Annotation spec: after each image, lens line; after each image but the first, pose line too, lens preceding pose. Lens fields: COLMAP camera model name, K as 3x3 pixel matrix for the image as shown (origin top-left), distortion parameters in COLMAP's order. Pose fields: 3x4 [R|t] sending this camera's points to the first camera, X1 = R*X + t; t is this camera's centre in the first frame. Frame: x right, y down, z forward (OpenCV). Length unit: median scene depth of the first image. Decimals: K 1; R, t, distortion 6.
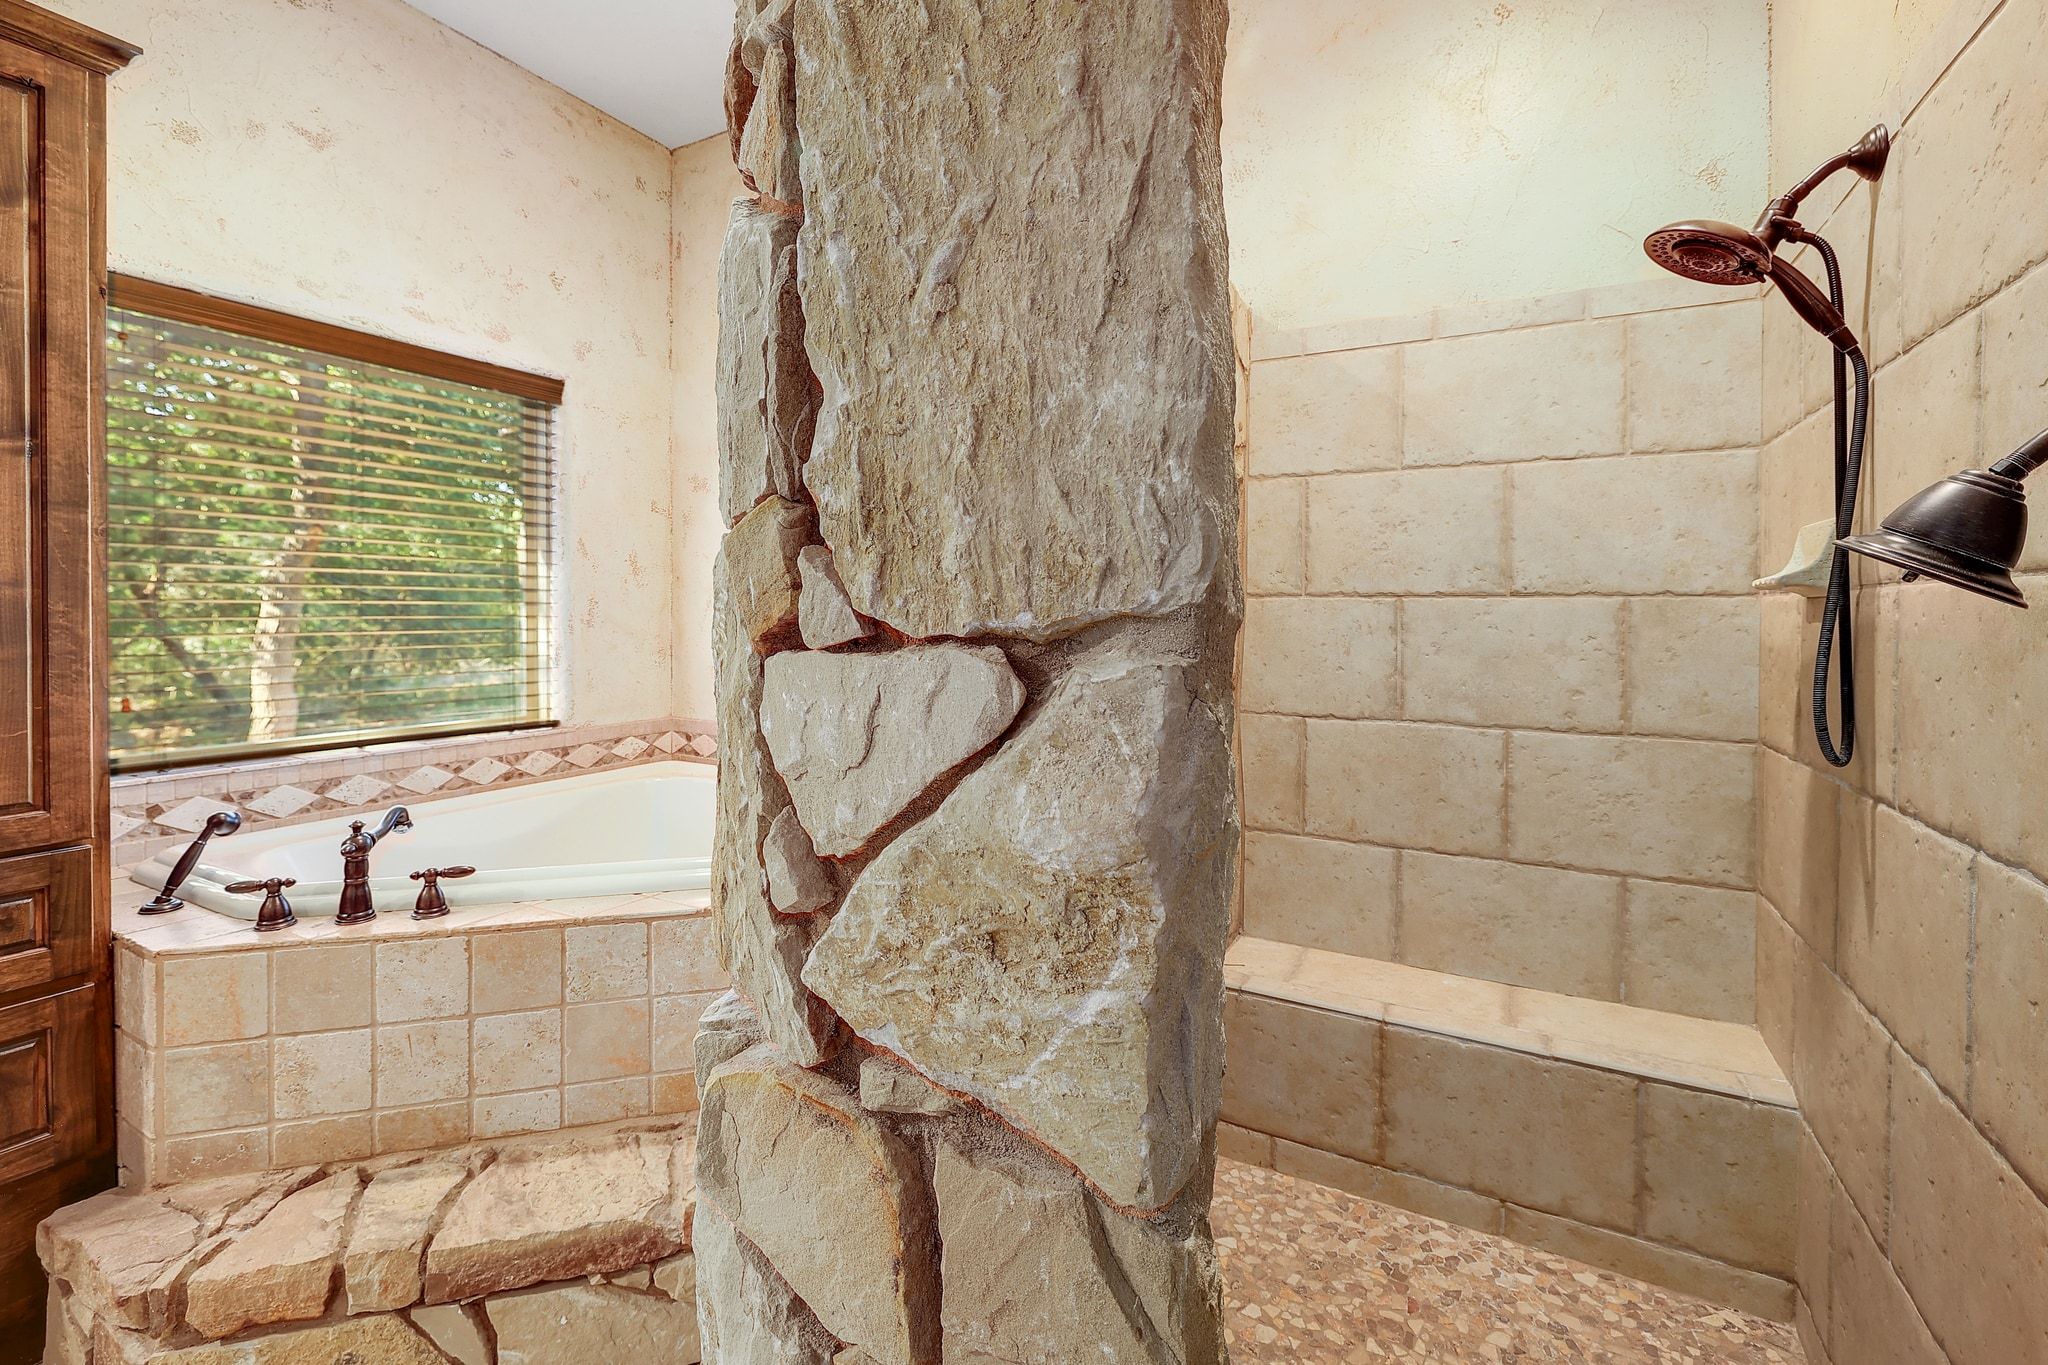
lens RADIAL K [[891.5, 0, 1017.9], [0, 891.5, 614.6], [0, 0, 1]] dist [-0.001350, -0.000376]
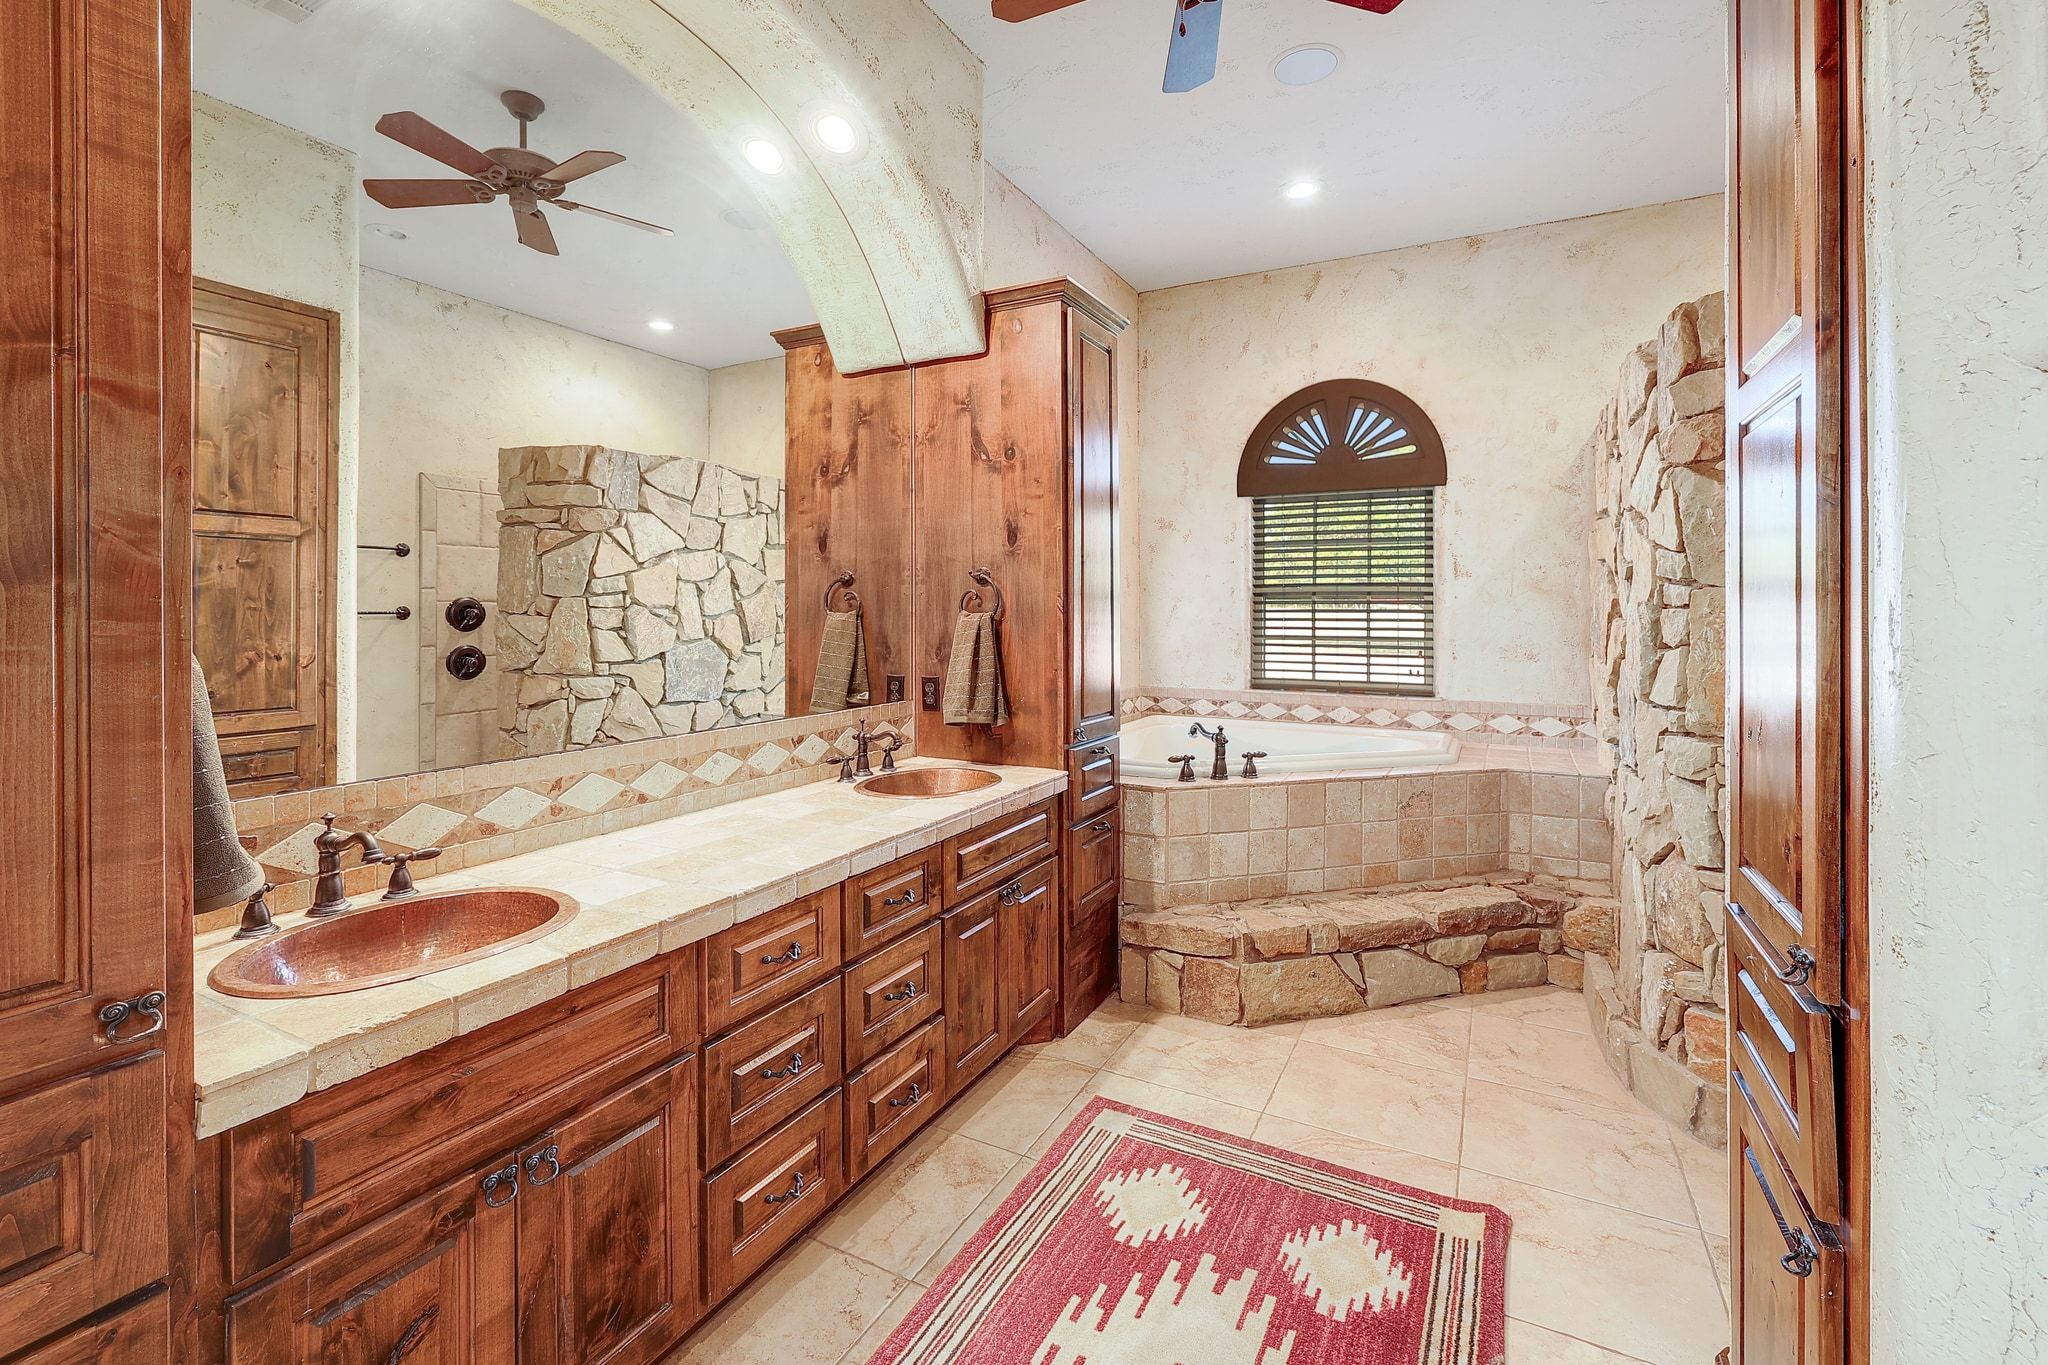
lens RADIAL K [[898.3, 0, 1023.3], [0, 898.3, 606.4], [0, 0, 1]] dist [-0.001331, 0.000190]
pose [[0.999956, -0.005672, 0.007408, -1.193822], [0.005729, 0.999954, -0.007662, -0.007505], [-0.007364, 0.007704, 0.999943, -0.907442]]
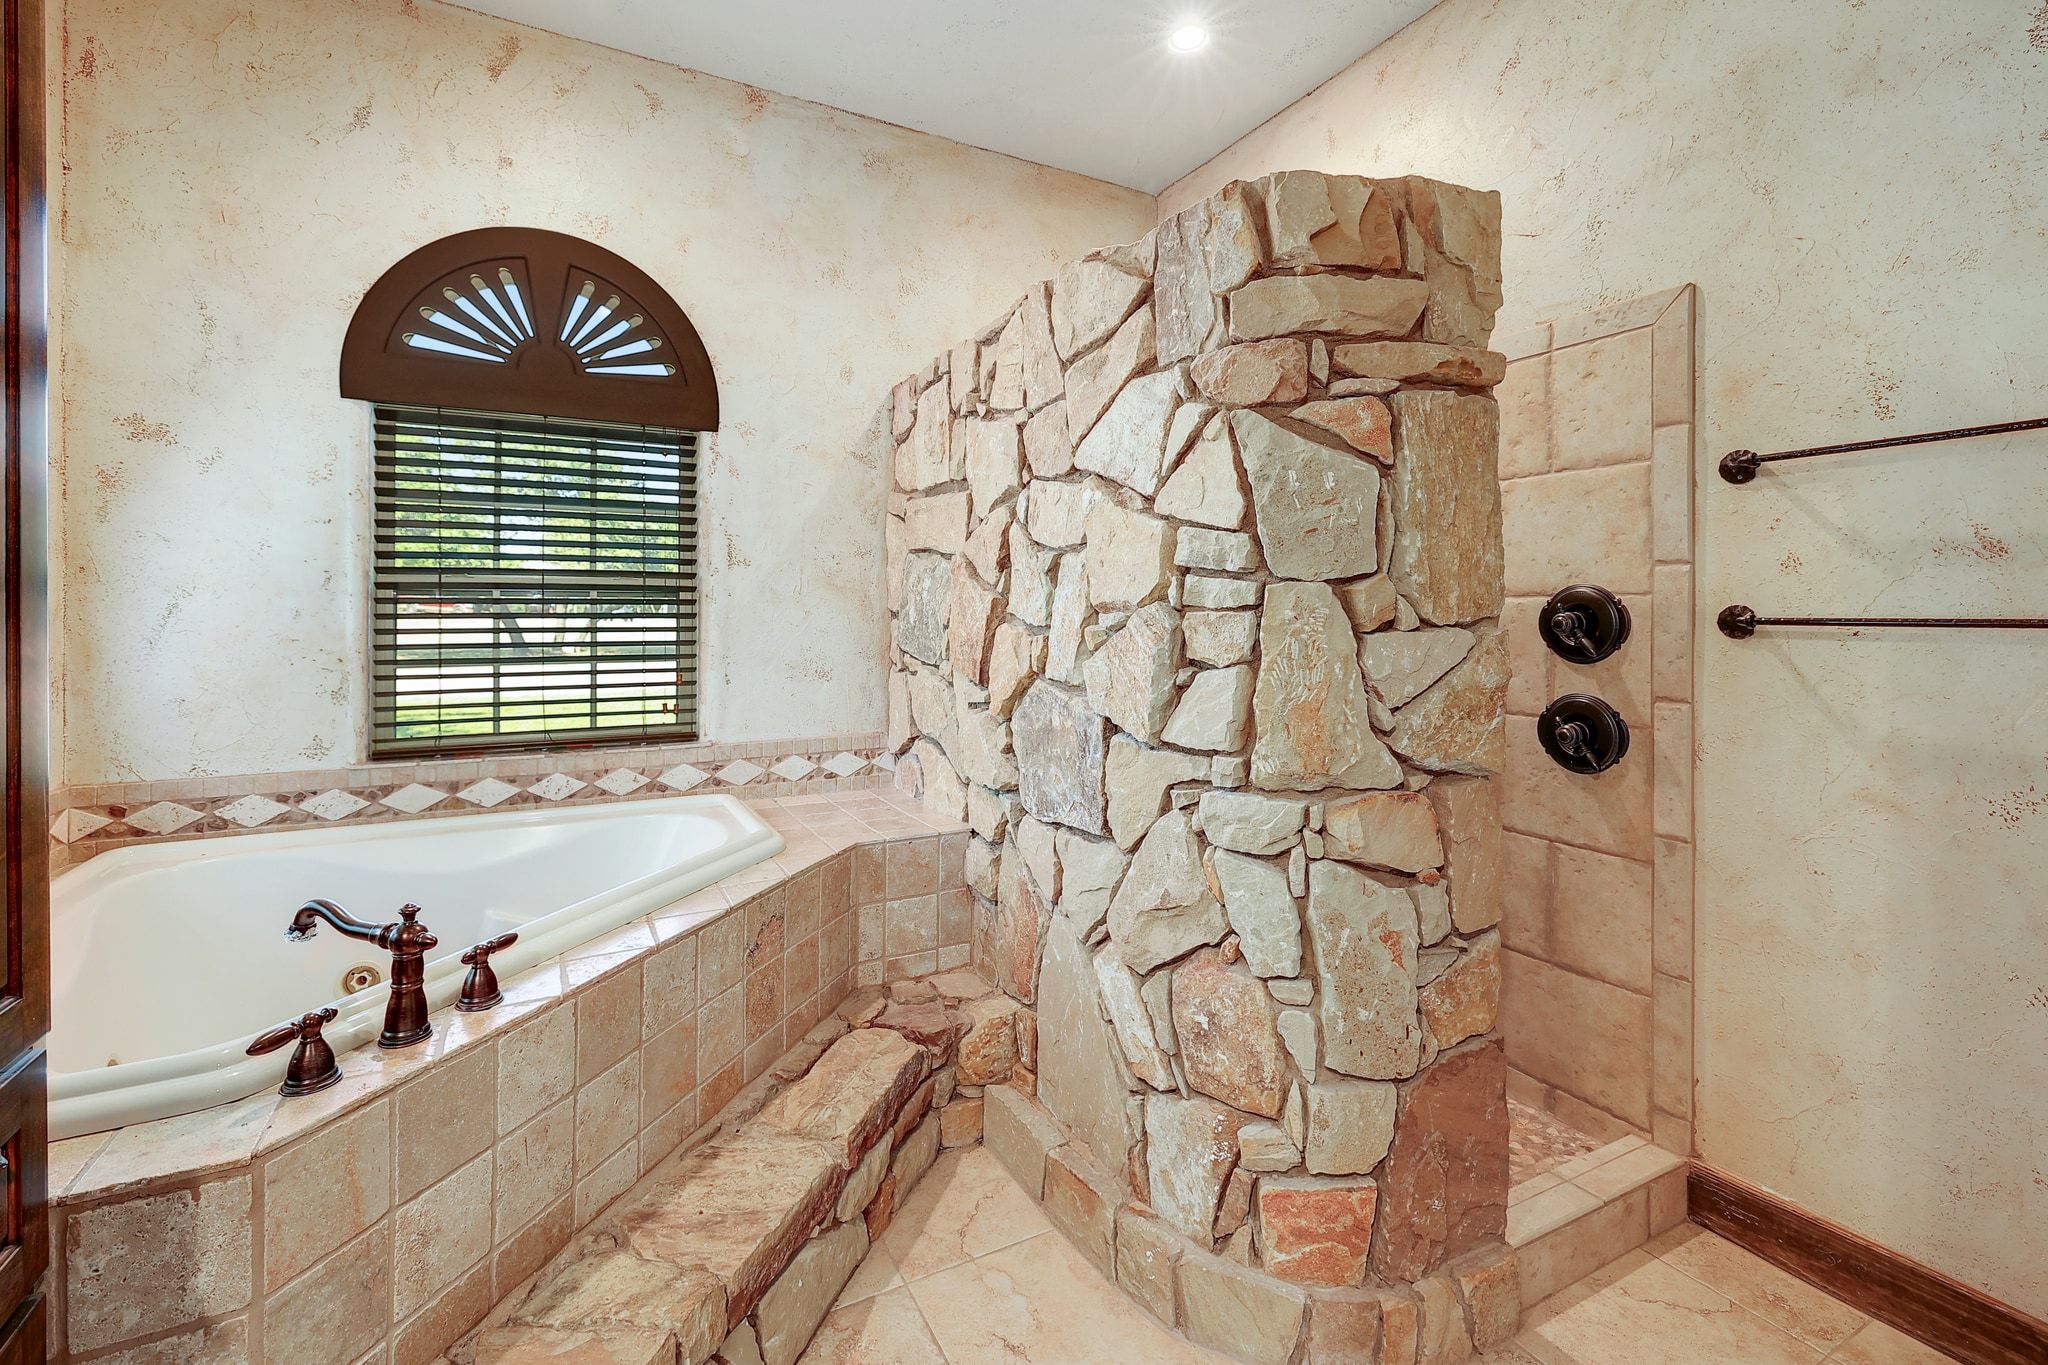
lens RADIAL K [[898.3, 0, 1023.3], [0, 898.3, 606.4], [0, 0, 1]] dist [-0.001331, 0.000190]
pose [[0.552590, -0.002654, 0.833449, -1.107836], [0.007908, 0.999967, -0.002059, -0.014353], [-0.833416, 0.007729, 0.552593, 0.152920]]
